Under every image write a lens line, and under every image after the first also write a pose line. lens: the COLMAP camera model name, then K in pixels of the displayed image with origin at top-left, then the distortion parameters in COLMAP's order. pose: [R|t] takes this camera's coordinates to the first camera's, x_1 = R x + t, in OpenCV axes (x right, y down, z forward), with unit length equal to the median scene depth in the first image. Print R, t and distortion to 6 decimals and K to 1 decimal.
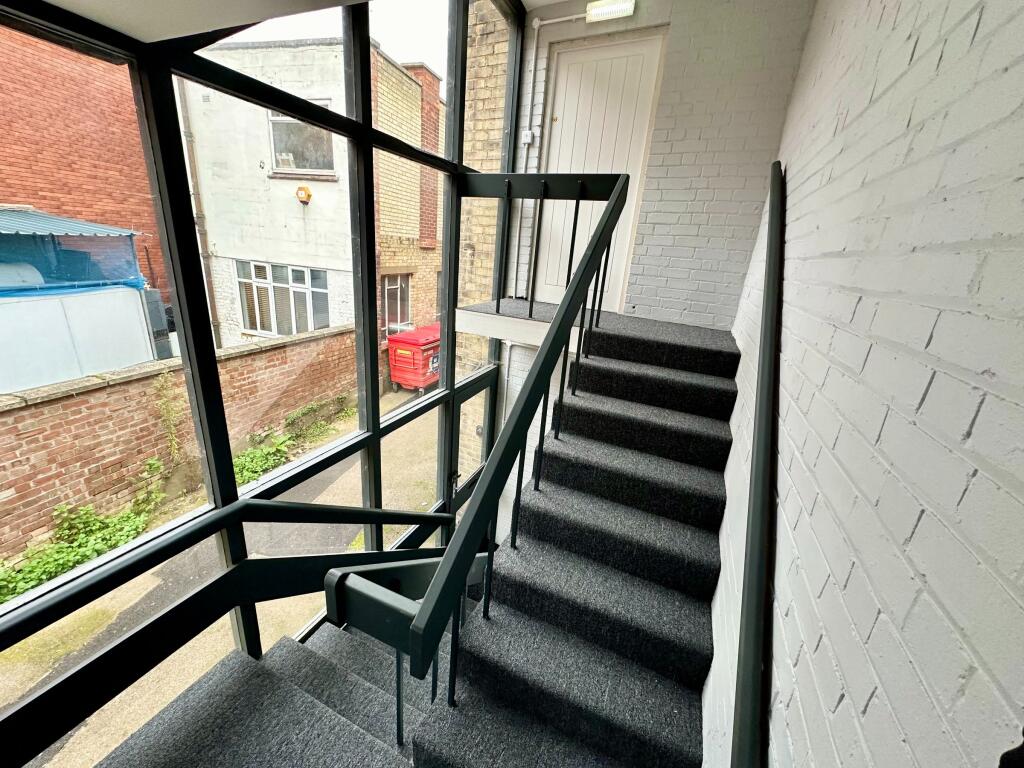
lens RADIAL K [[408.7, 0, 508.4], [0, 408.7, 381.5], [0, 0, 1]] dist [-0.007709, 0.000957]
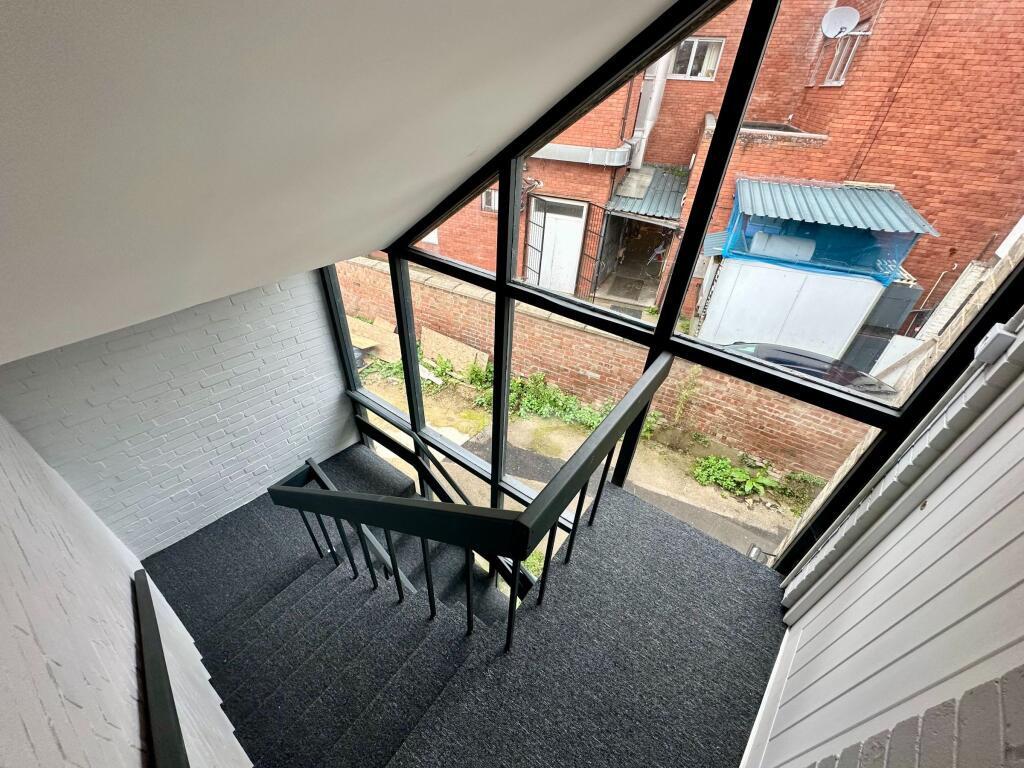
lens RADIAL K [[408.7, 0, 506.4], [0, 408.7, 387.9], [0, 0, 1]] dist [-0.007709, 0.000957]
pose [[-0.226391, 0.517535, -0.825169, 0.263762], [-0.353444, 0.745775, 0.564710, -0.363037], [0.907648, 0.419496, 0.014083, 0.380217]]
